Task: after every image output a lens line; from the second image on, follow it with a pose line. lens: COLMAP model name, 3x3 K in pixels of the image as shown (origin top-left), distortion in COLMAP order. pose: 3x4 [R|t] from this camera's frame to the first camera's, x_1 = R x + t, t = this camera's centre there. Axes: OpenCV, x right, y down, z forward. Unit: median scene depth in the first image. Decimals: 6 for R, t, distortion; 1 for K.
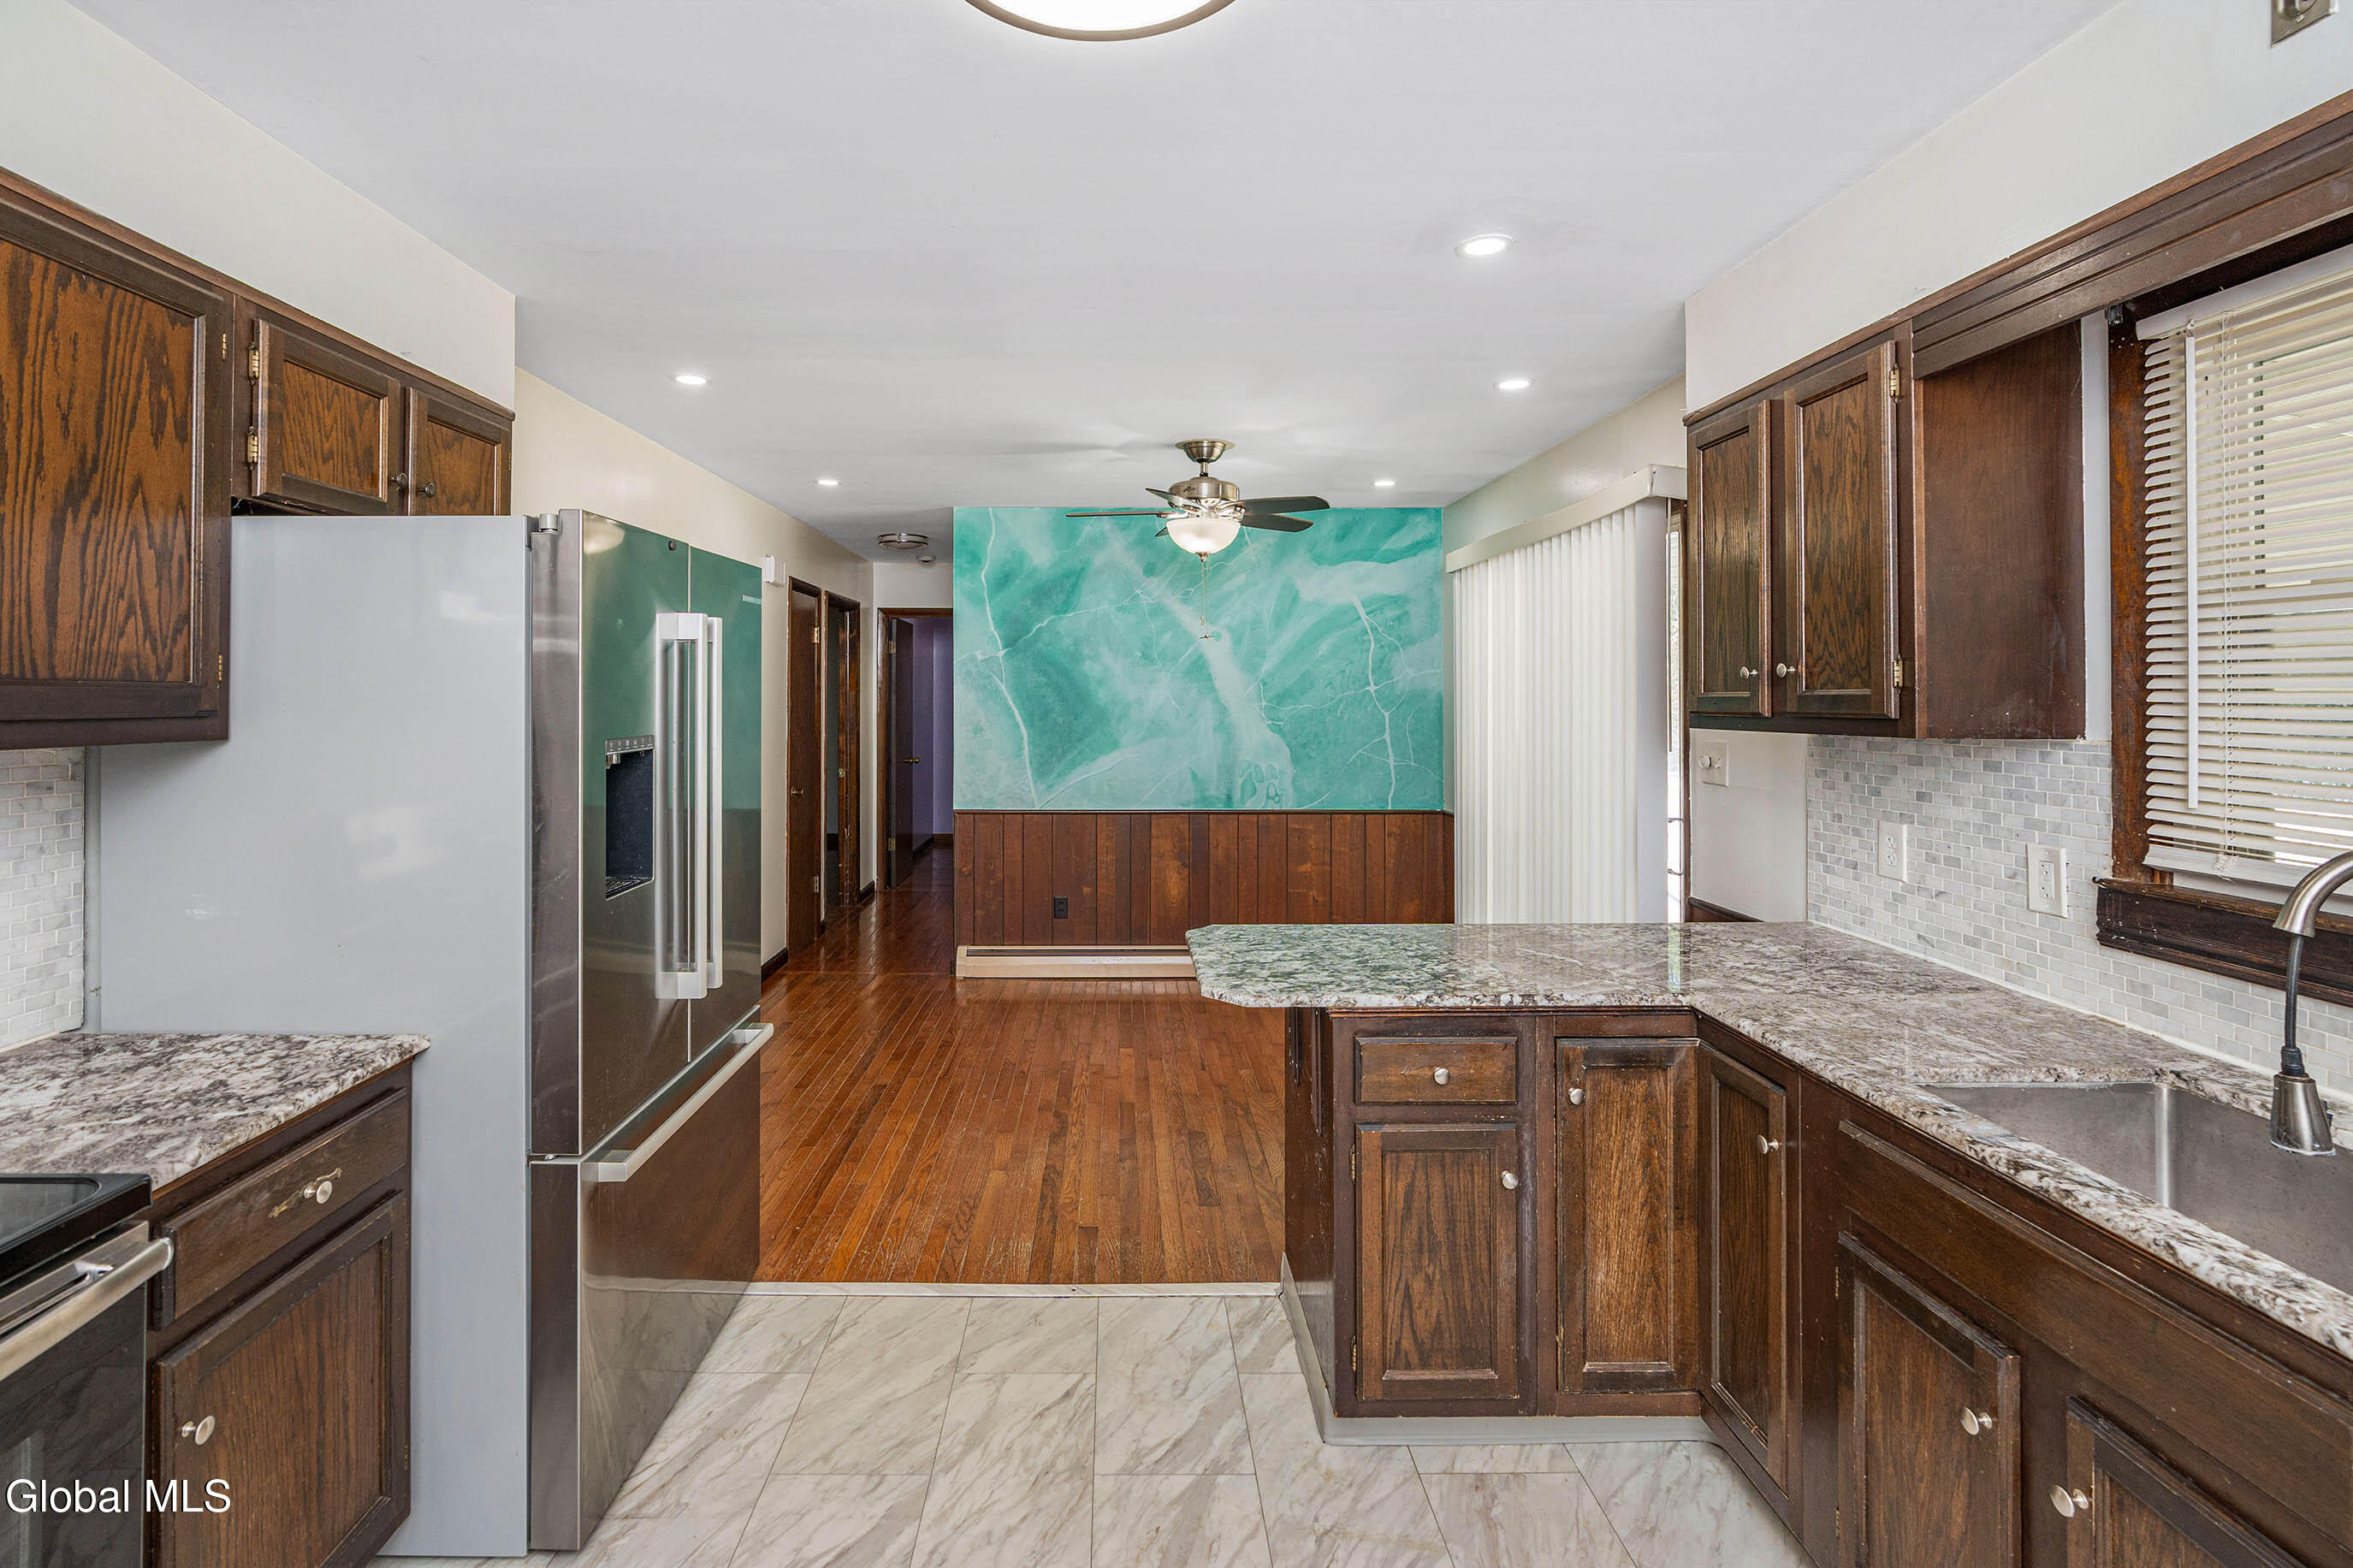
lens RADIAL K [[1042.7, 0, 1189.4], [0, 1042.7, 734.1], [0, 0, 1]] dist [0.001255, 0.000001]
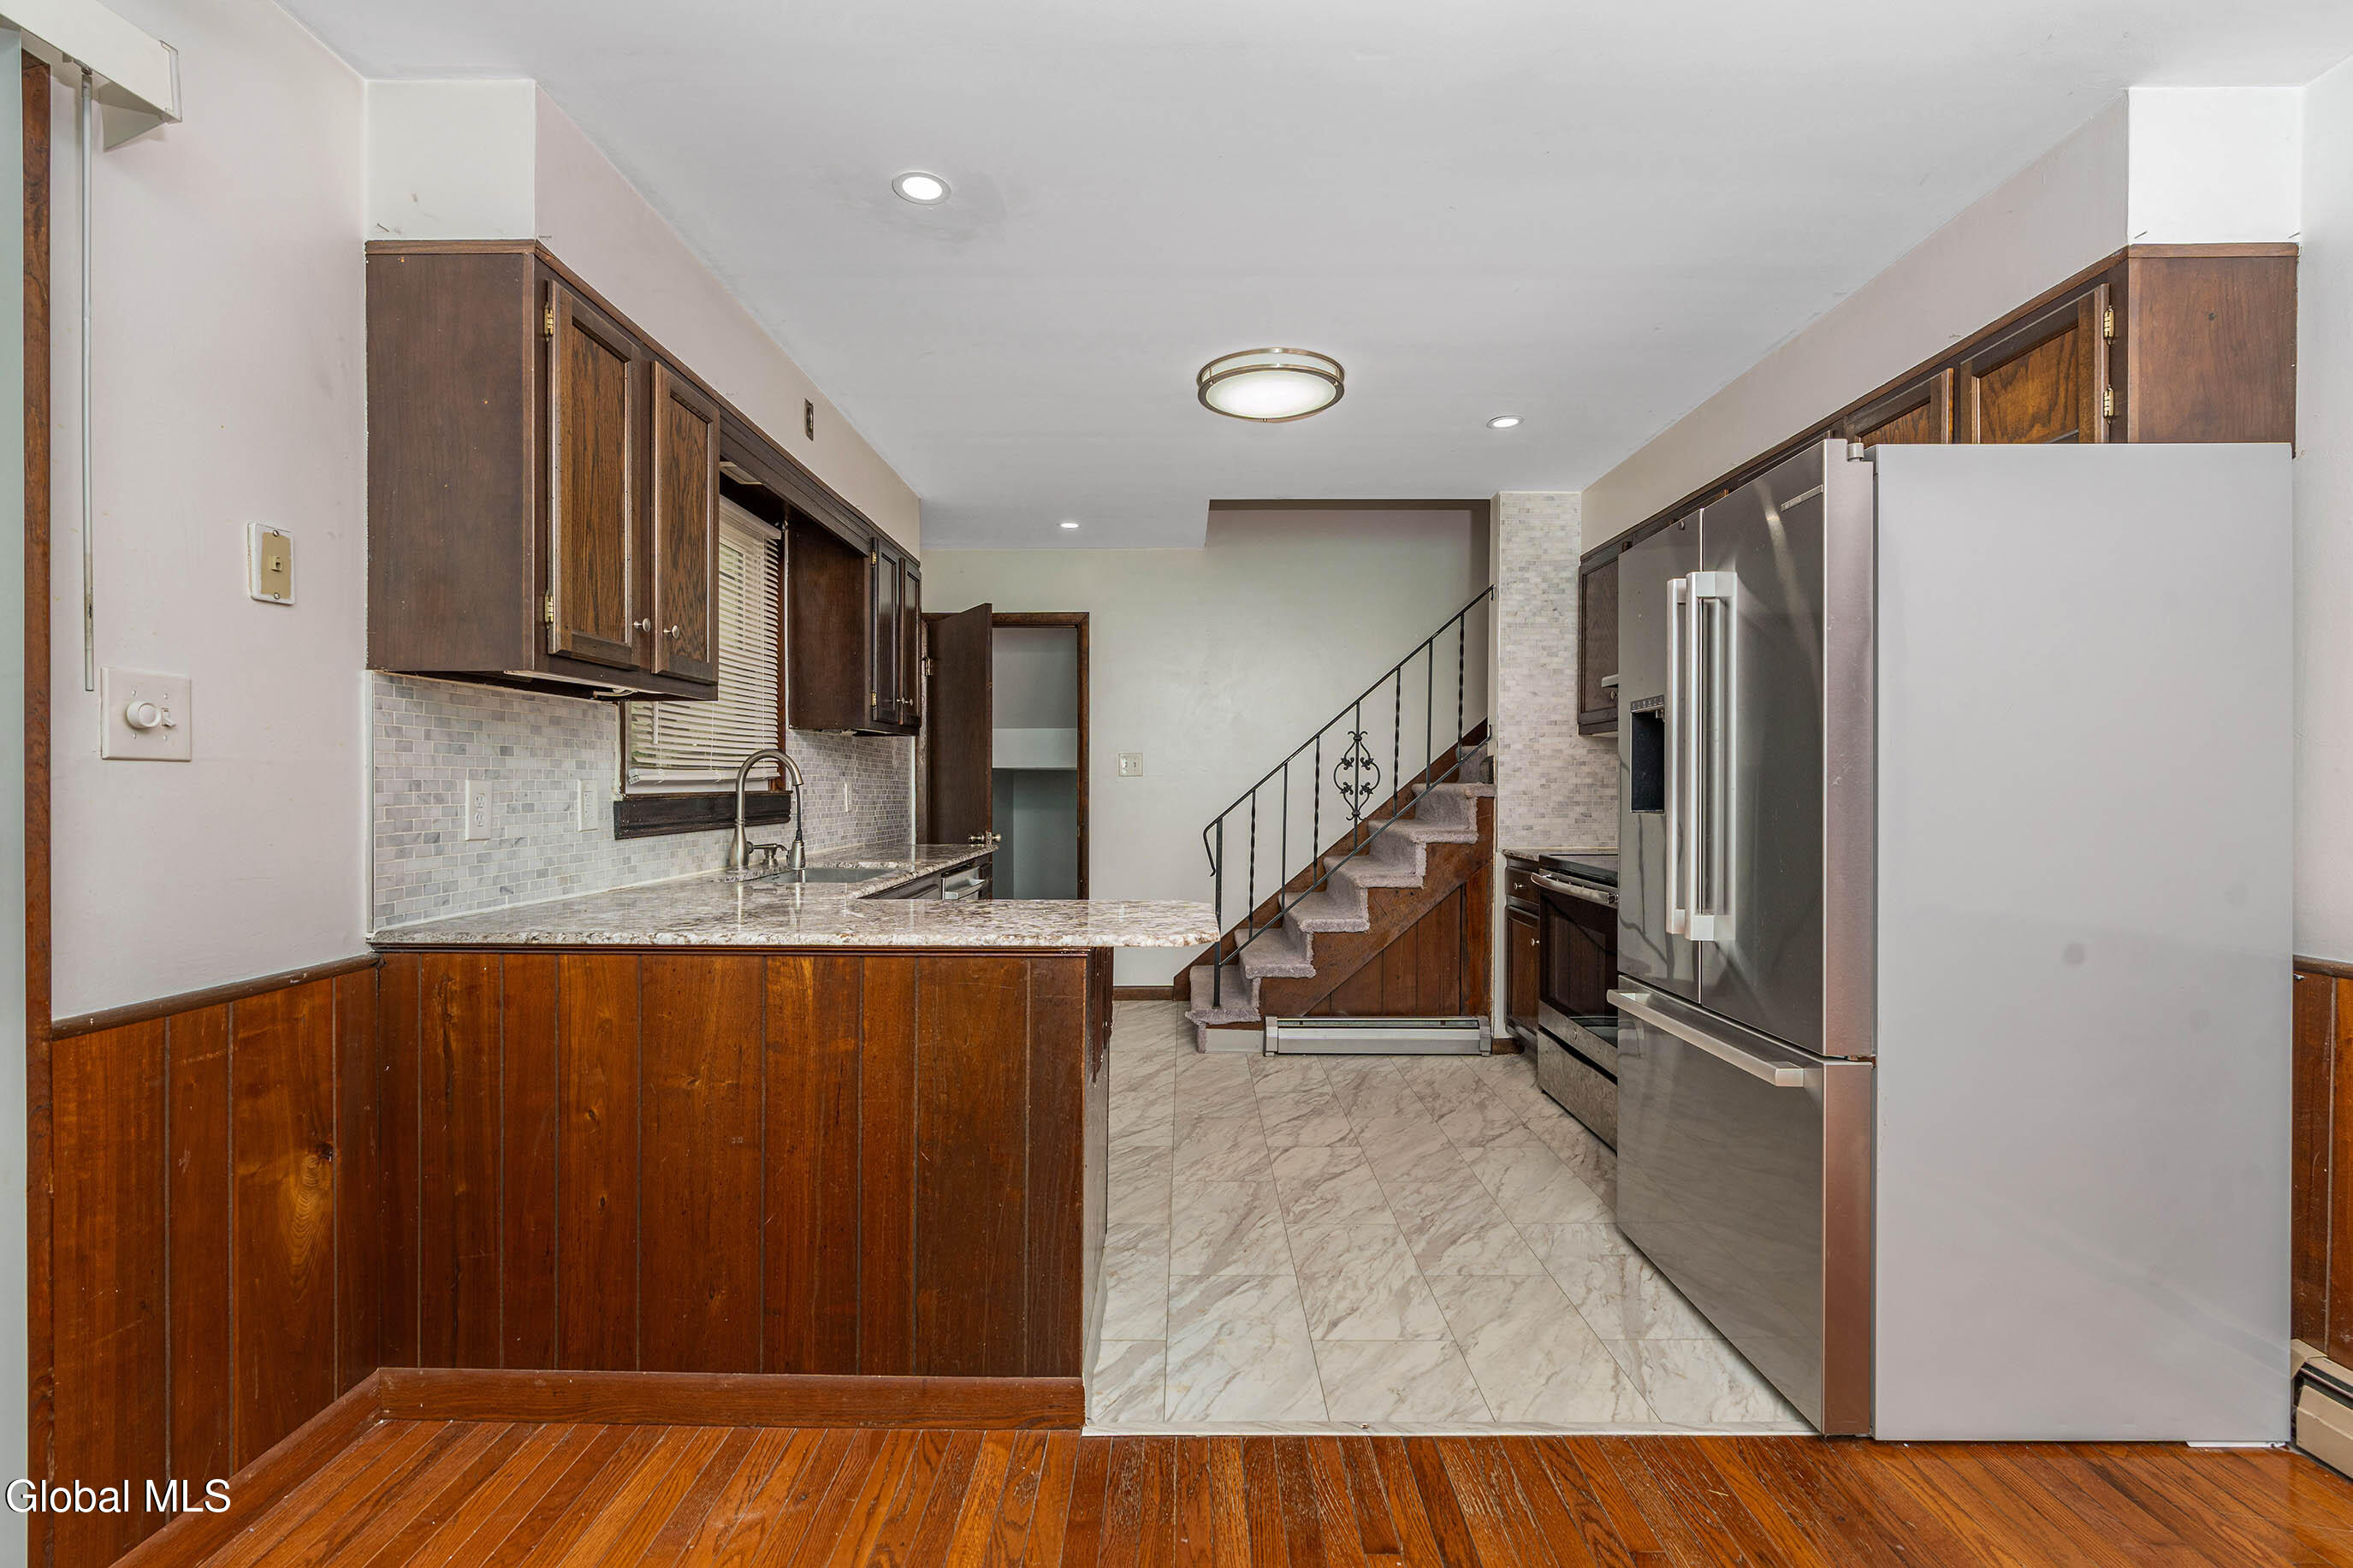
lens RADIAL K [[1045.1, 0, 1176.5], [0, 1045.1, 784.0], [0, 0, 1]] dist [0.000379, 0.000030]
pose [[-0.997019, -0.004770, 0.077003, -0.036518], [-0.002302, 0.999482, 0.032105, 0.058618], [-0.077116, 0.031832, -0.996514, 1.995124]]
